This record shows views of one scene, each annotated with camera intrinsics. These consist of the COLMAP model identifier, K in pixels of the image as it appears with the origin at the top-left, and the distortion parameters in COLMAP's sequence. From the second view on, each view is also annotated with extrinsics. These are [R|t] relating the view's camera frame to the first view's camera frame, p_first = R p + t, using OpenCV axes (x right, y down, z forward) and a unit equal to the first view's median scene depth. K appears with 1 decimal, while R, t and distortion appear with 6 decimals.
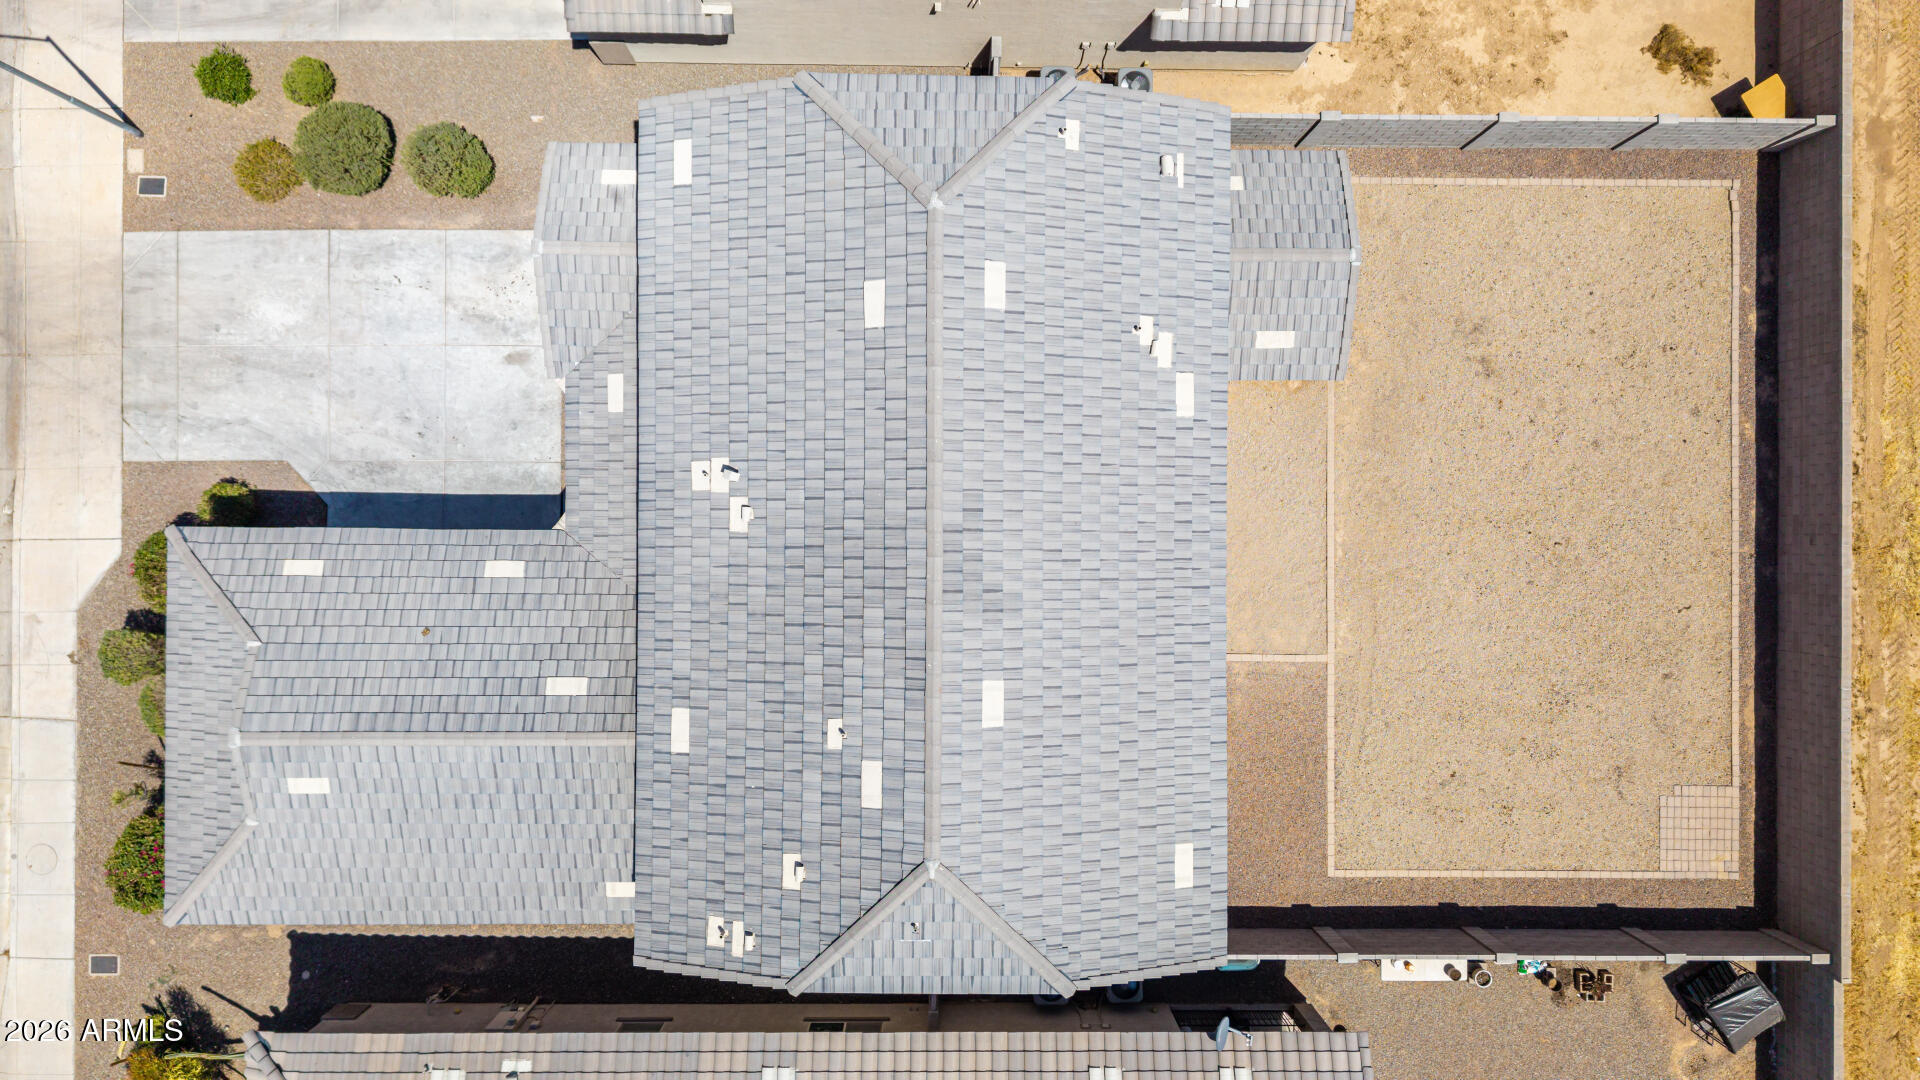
lens RADIAL K [[1278.4, 0, 962.5], [0, 1278.4, 544.1], [0, 0, 1]] dist [0.030201, -0.030415]
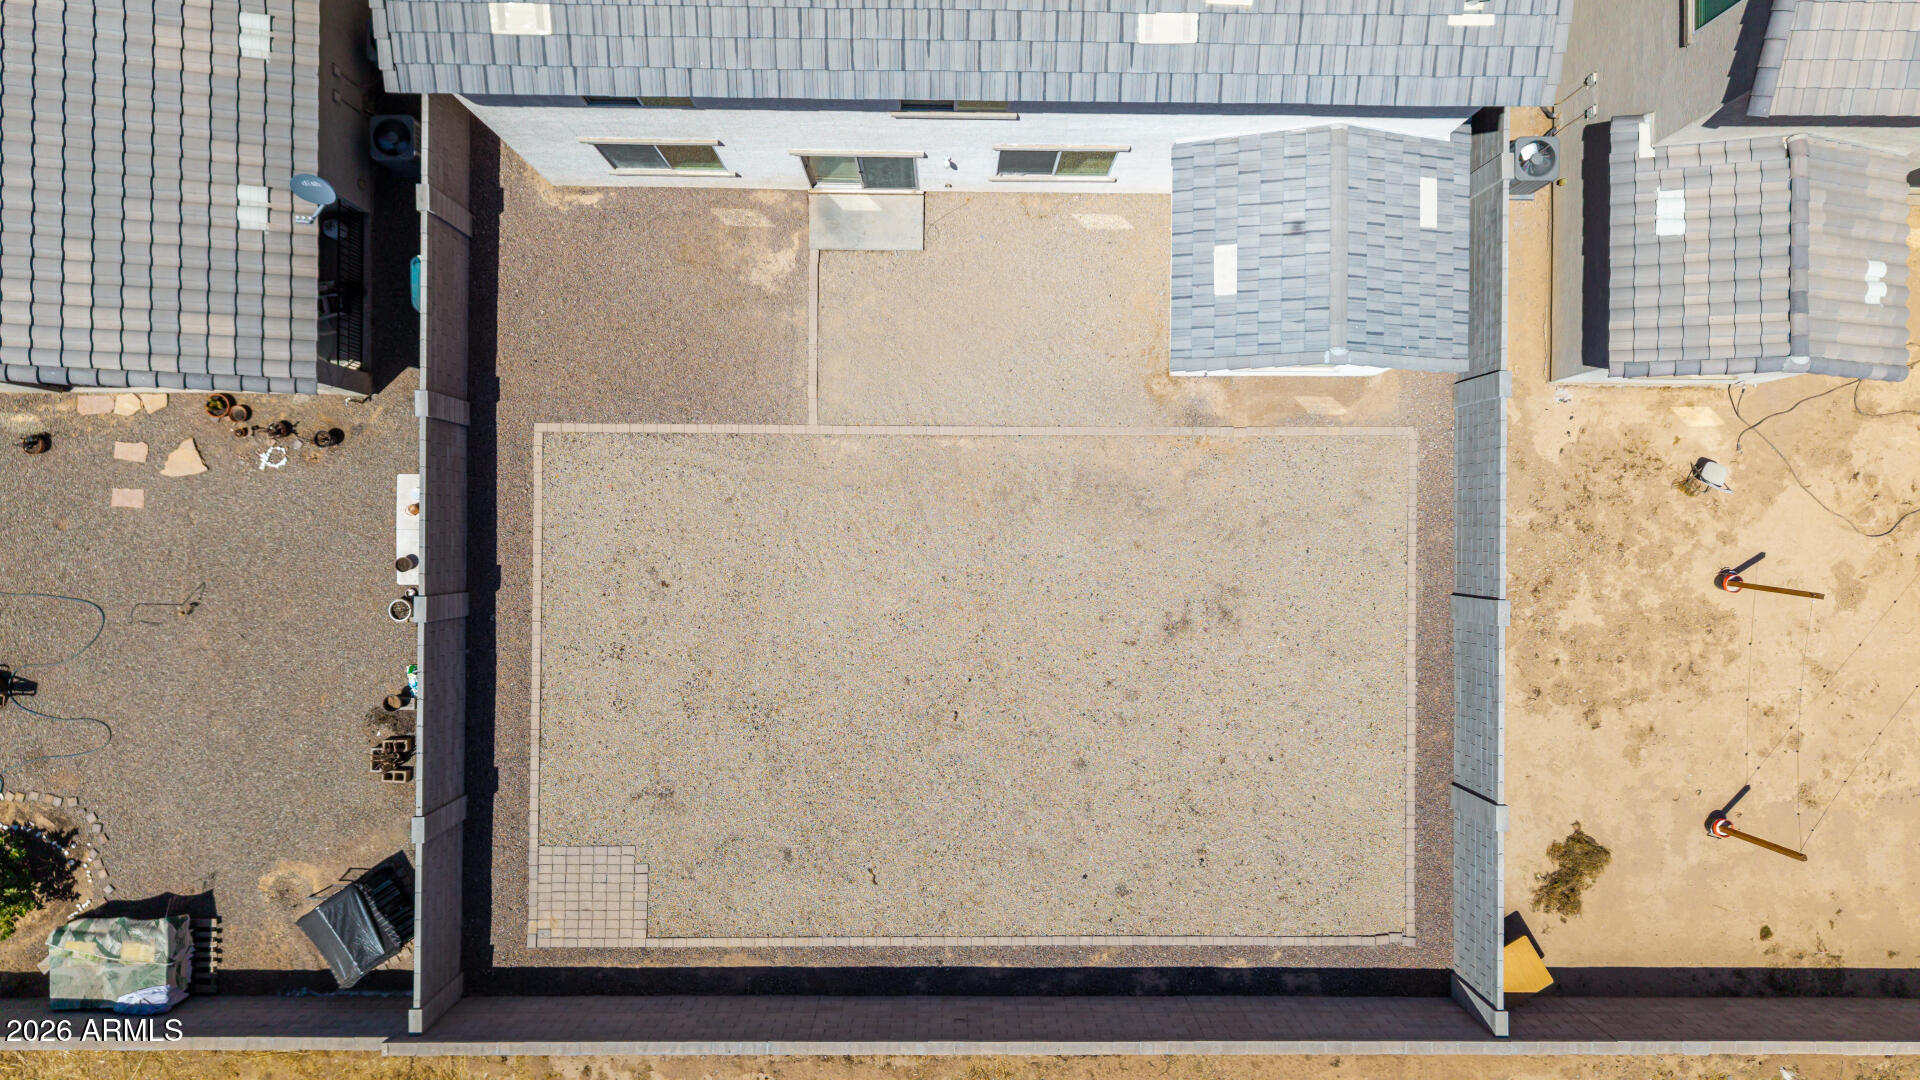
lens RADIAL K [[1278.4, 0, 962.5], [0, 1278.4, 544.1], [0, 0, 1]] dist [0.030201, -0.030415]
pose [[-0.002613, 0.999803, -0.019692, 0.372432], [-0.999871, -0.002924, -0.015776, 0.008456], [-0.015830, 0.019648, 0.999682, 0.209472]]
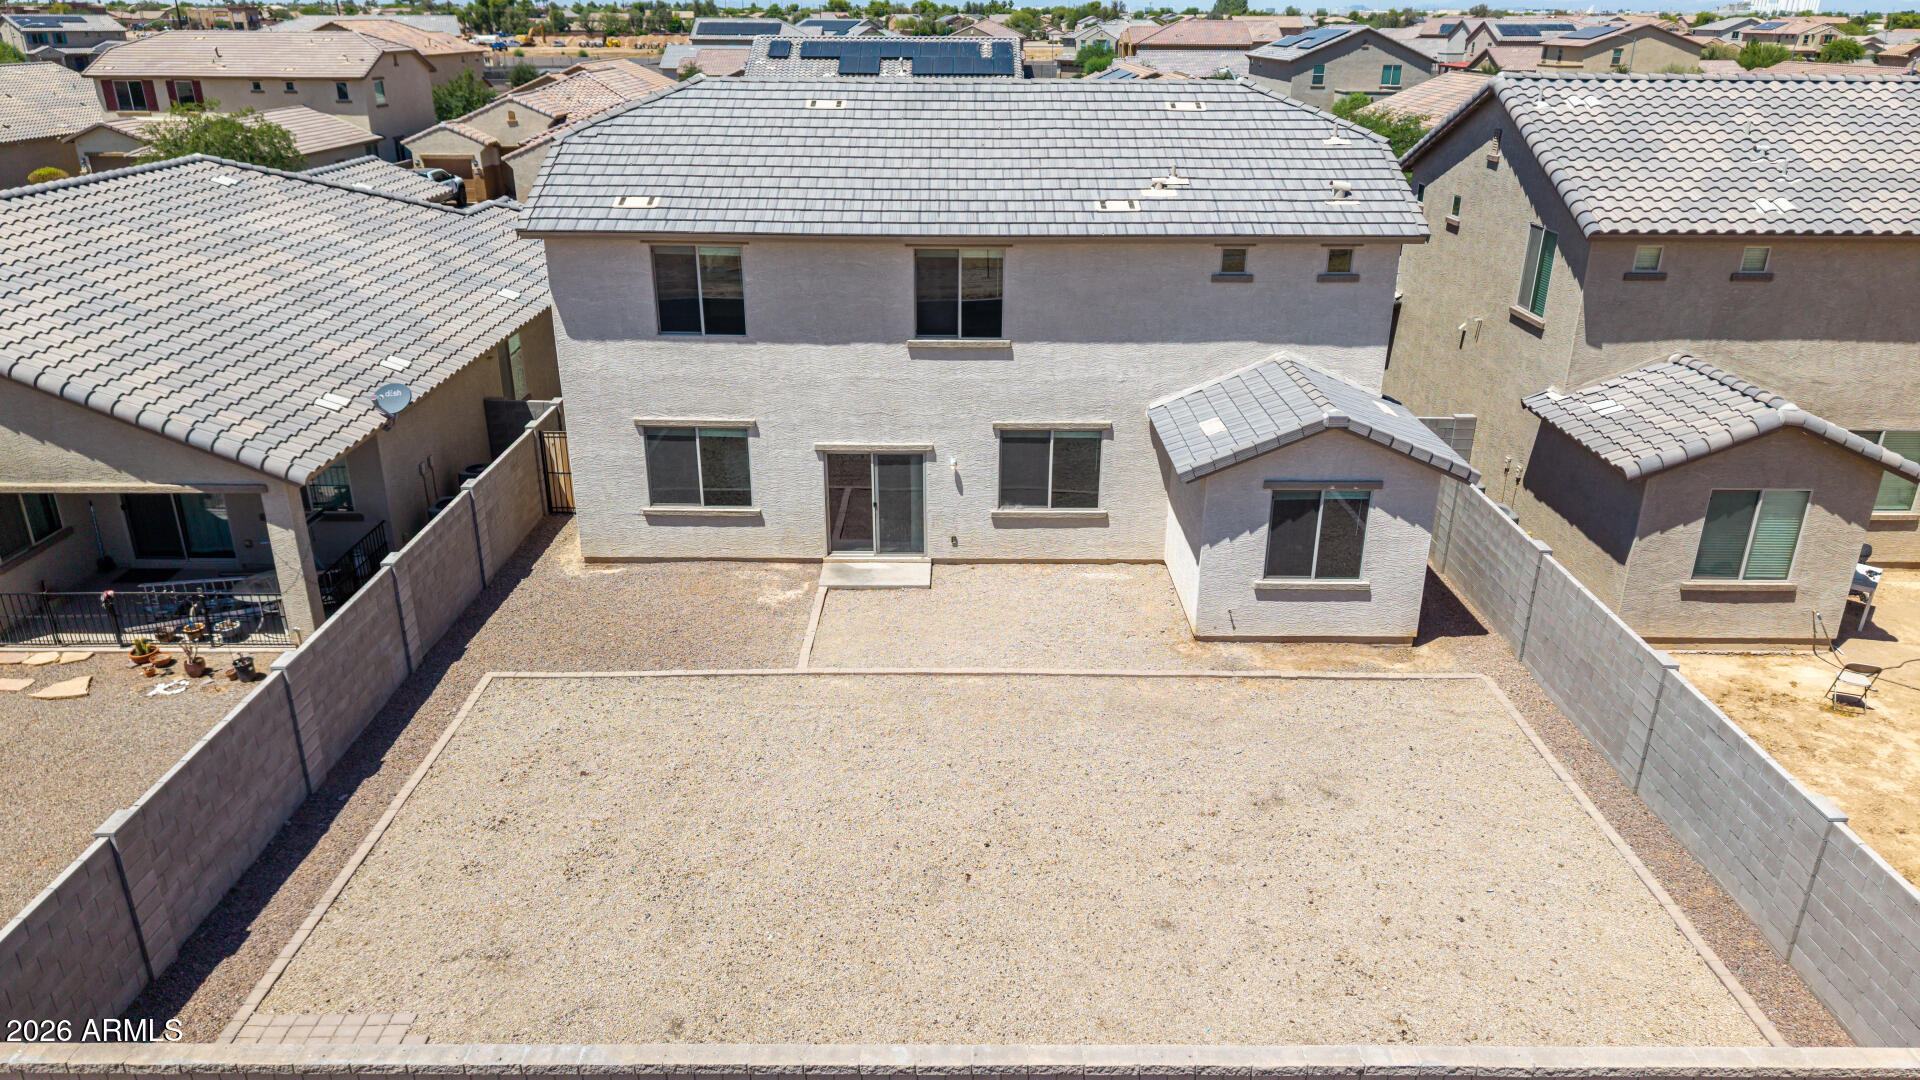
lens RADIAL K [[1278.4, 0, 962.5], [0, 1278.4, 544.1], [0, 0, 1]] dist [0.030201, -0.030415]
pose [[0.004696, 0.354656, -0.934985, 0.910008], [-0.999968, -0.004342, -0.006670, 0.006107], [-0.006425, 0.934987, 0.354625, 0.684461]]
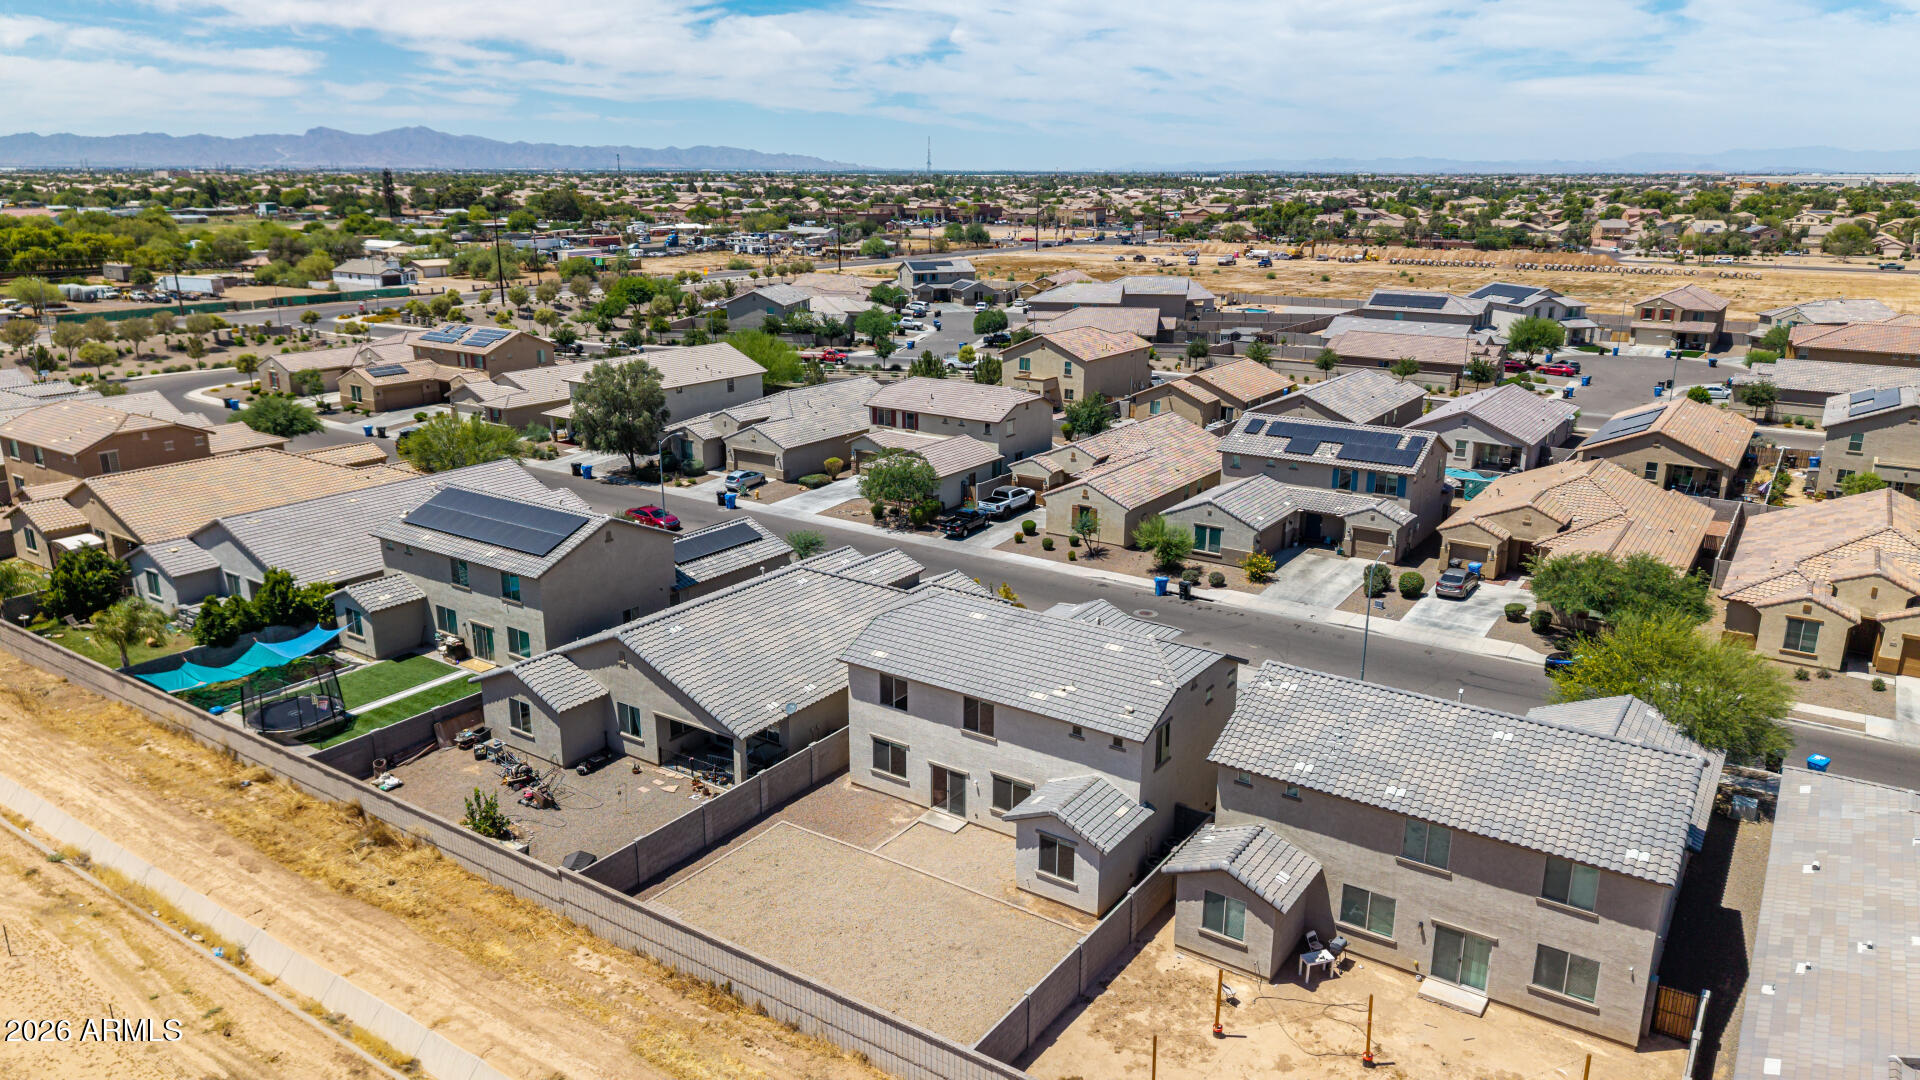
lens RADIAL K [[1270.9, 0, 960.0], [0, 1270.9, 540.0], [0, 0, 1]] dist [0.080875, -0.122706]
pose [[-0.563230, 0.198169, -0.802185, 1.575336], [-0.826095, -0.156662, 0.541317, -0.922632], [-0.018399, 0.967567, 0.251943, 0.111844]]
